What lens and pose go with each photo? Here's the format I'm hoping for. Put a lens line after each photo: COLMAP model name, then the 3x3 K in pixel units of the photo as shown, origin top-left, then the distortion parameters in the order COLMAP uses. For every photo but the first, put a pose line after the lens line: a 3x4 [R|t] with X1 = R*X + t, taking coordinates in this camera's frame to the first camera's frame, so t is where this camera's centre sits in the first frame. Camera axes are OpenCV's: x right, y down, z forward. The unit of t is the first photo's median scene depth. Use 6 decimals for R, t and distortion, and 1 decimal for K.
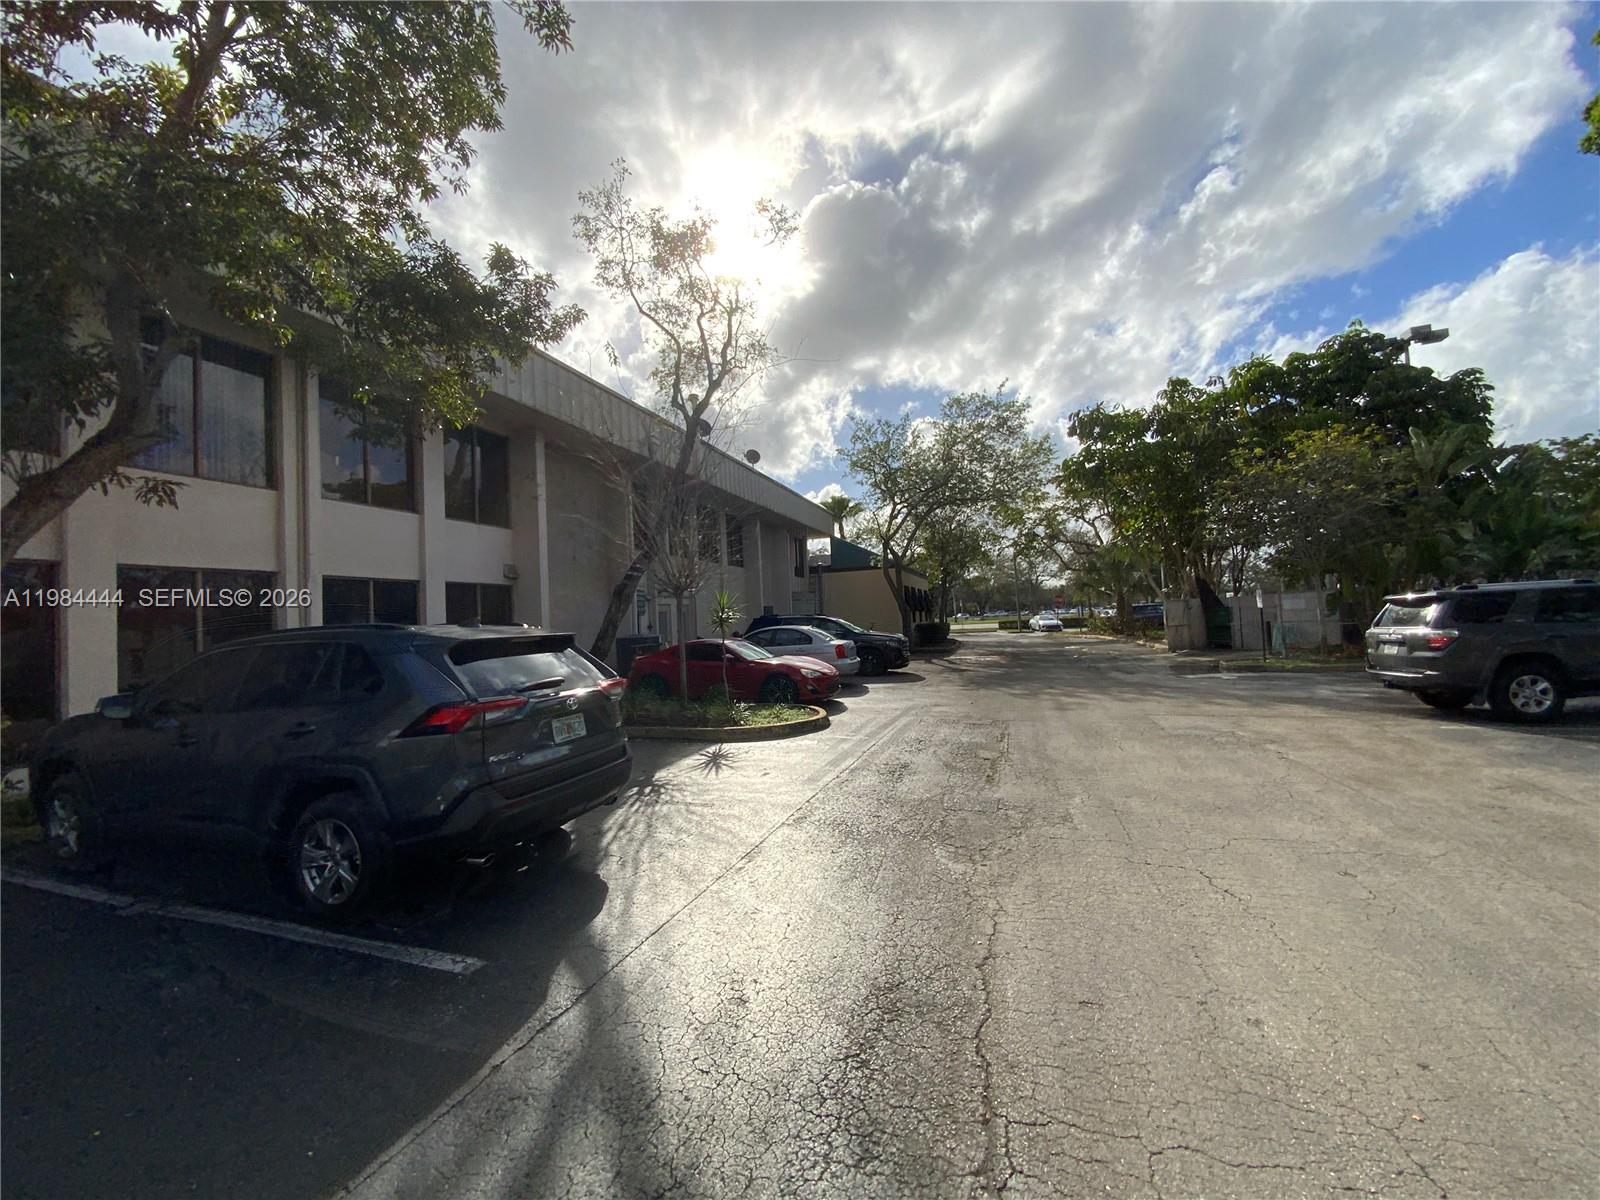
lens RADIAL K [[648.3, 0, 795.4], [0, 648.3, 603.8], [0, 0, 1]] dist [-0.000995, -0.000080]
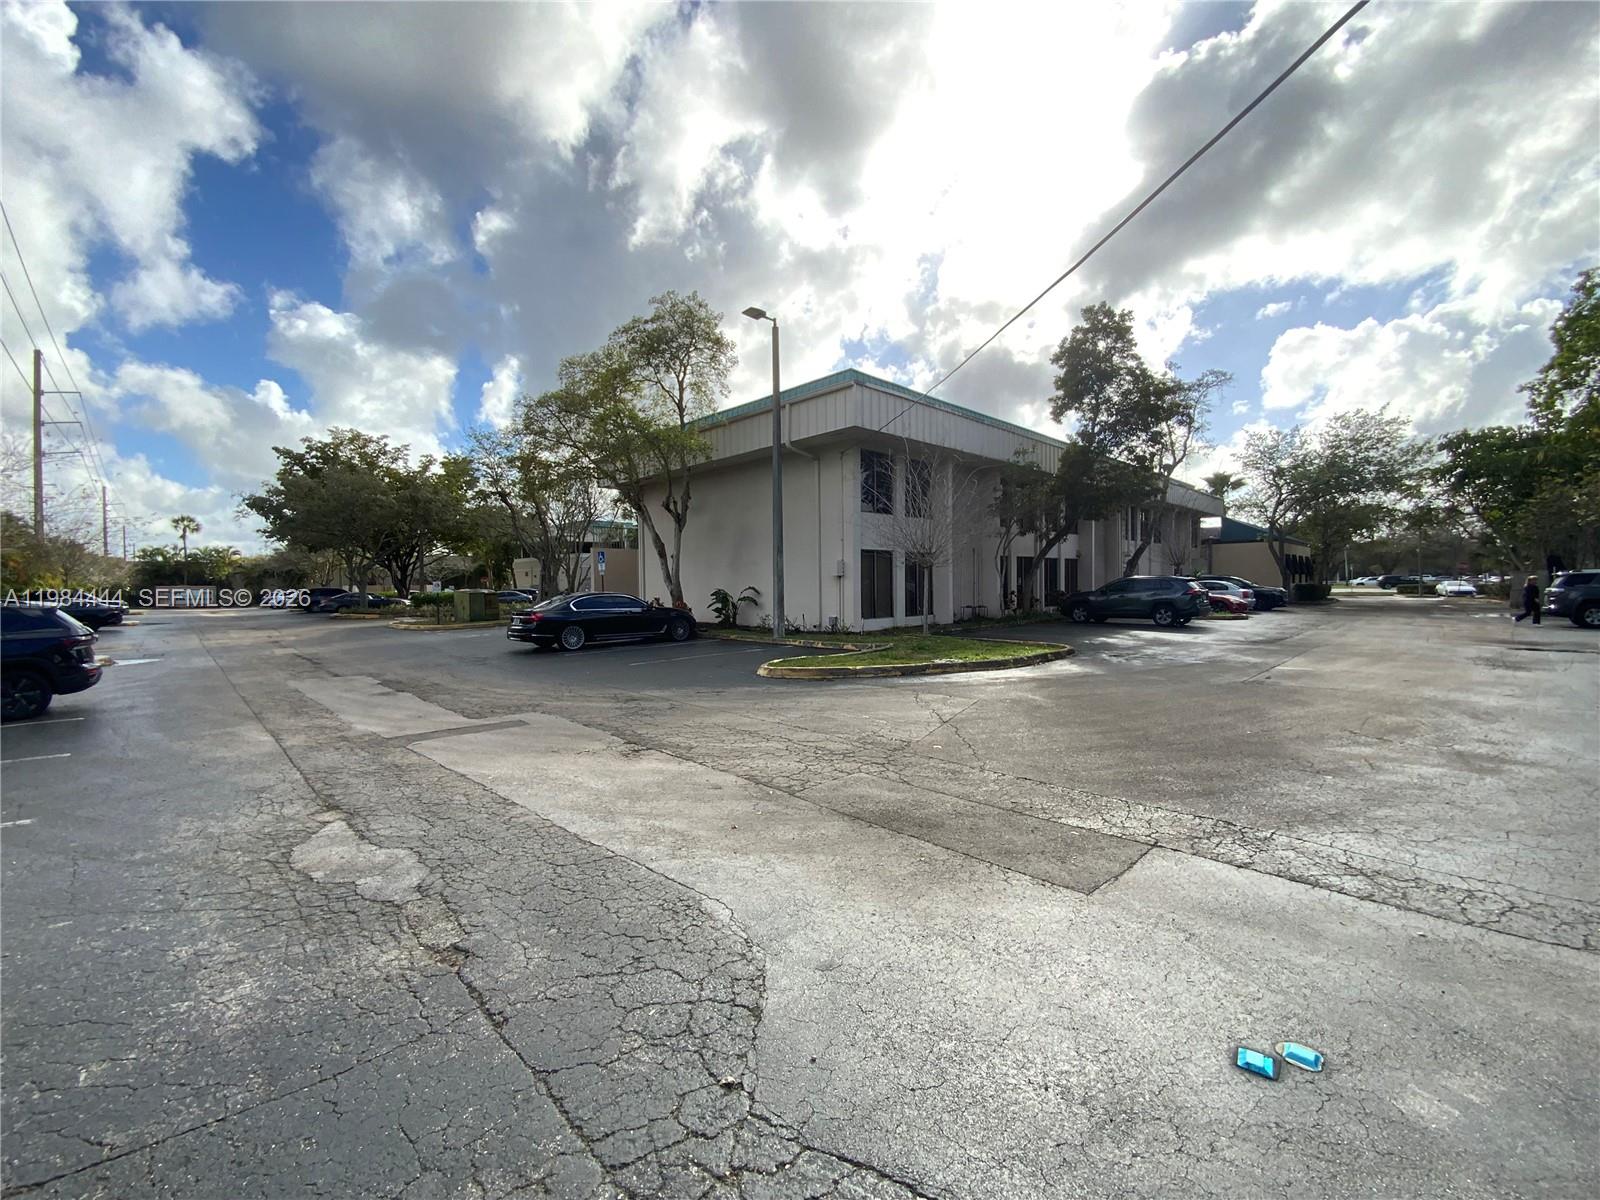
lens RADIAL K [[648.3, 0, 800.9], [0, 648.3, 586.9], [0, 0, 1]] dist [-0.000995, -0.000080]
pose [[0.892122, 0.040837, -0.449945, -0.117310], [-0.019353, 0.998447, 0.052247, -0.011043], [0.451380, -0.037903, 0.891527, -0.625148]]
